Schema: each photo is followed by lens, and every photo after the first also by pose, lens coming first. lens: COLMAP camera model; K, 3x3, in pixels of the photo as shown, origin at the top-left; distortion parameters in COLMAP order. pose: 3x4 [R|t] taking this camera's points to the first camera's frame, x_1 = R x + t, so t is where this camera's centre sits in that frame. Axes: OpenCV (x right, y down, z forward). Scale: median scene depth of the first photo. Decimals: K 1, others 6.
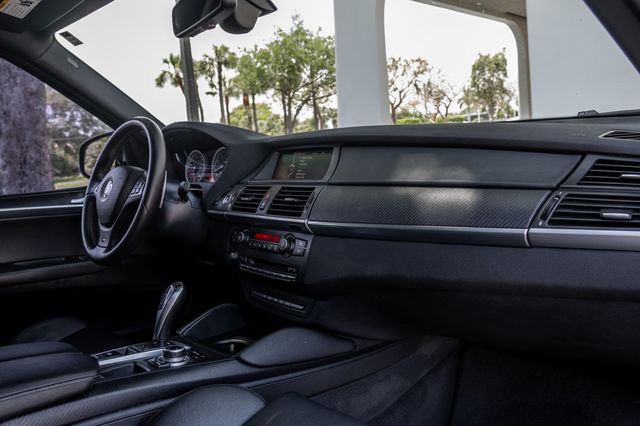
lens RADIAL K [[505.7, 0, 320.3], [0, 505.7, 194.0], [0, 0, 1]] dist [0.005895, -0.001010]
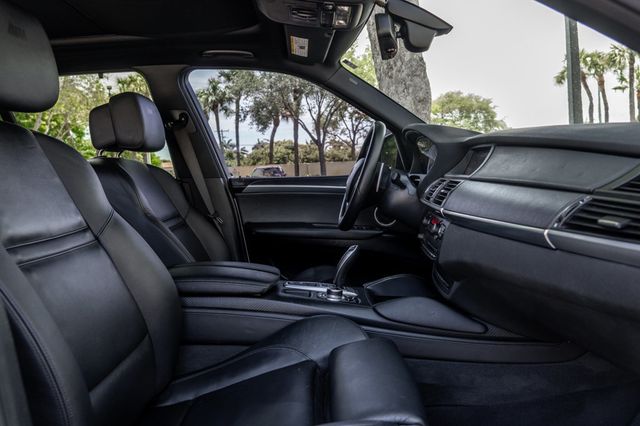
lens RADIAL K [[487.8, 0, 318.5], [0, 487.8, 199.1], [0, 0, 1]] dist [-0.000059, 0.005164]
pose [[0.727762, 0.087309, -0.680249, 0.444429], [-0.077034, 0.995993, 0.045421, -0.000425], [0.681489, 0.019347, 0.731572, -0.013619]]
